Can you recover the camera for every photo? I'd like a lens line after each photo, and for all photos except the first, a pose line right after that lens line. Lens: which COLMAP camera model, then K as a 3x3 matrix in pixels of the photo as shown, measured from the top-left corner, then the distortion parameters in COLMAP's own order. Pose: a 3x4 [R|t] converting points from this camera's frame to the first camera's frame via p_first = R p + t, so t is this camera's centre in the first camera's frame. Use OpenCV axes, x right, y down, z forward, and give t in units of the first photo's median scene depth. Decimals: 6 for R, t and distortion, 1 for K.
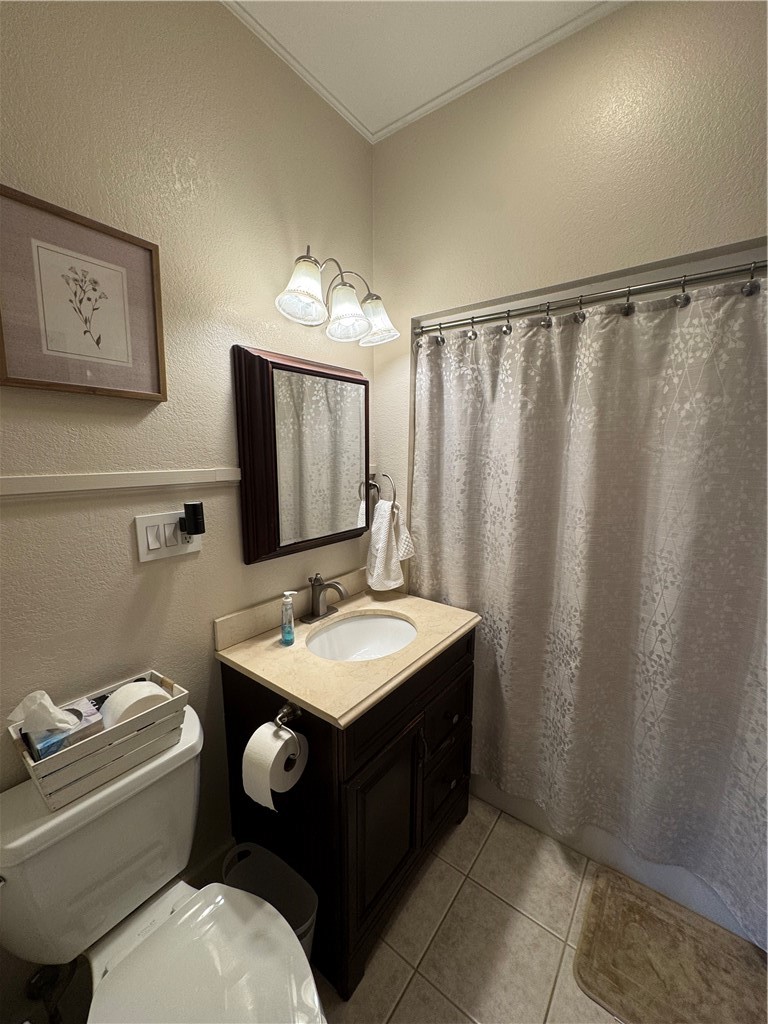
lens RADIAL K [[409.7, 0, 384.0], [0, 409.7, 512.0], [0, 0, 1]] dist [0.000539, 0.004534]
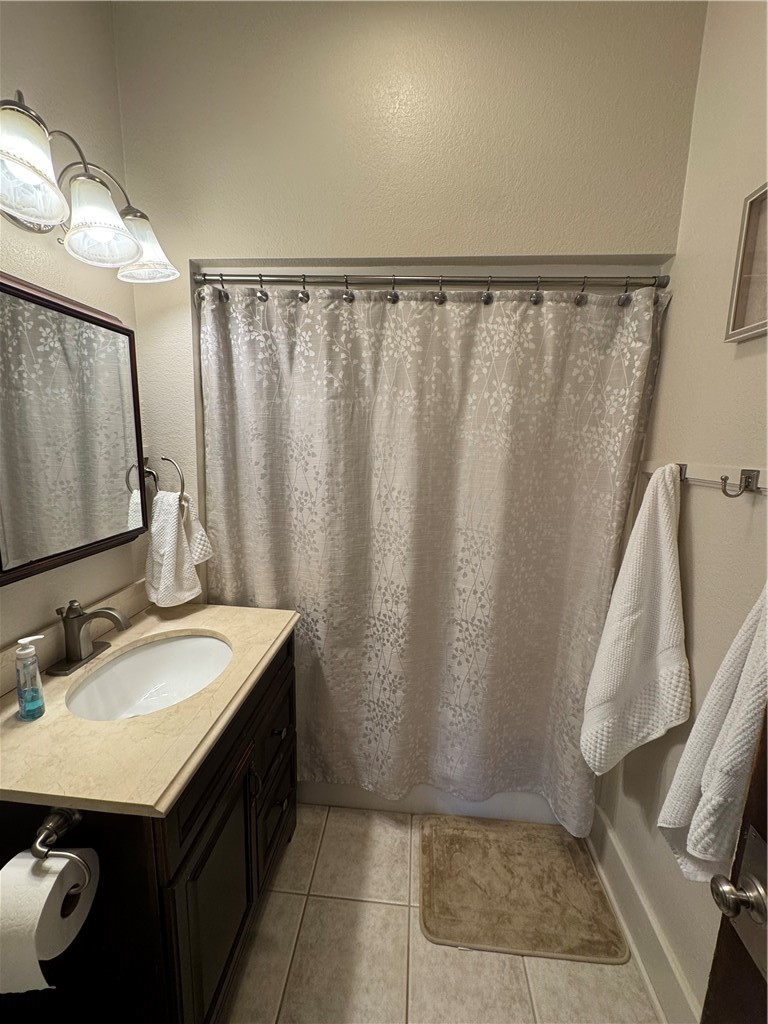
lens RADIAL K [[420.5, 0, 384.9], [0, 420.5, 509.7], [0, 0, 1]] dist [0.000387, 0.008866]
pose [[0.845096, -0.075592, 0.529243, -0.078673], [0.054667, 0.996983, 0.055108, -0.015510], [-0.531812, -0.017640, 0.846679, 0.106221]]
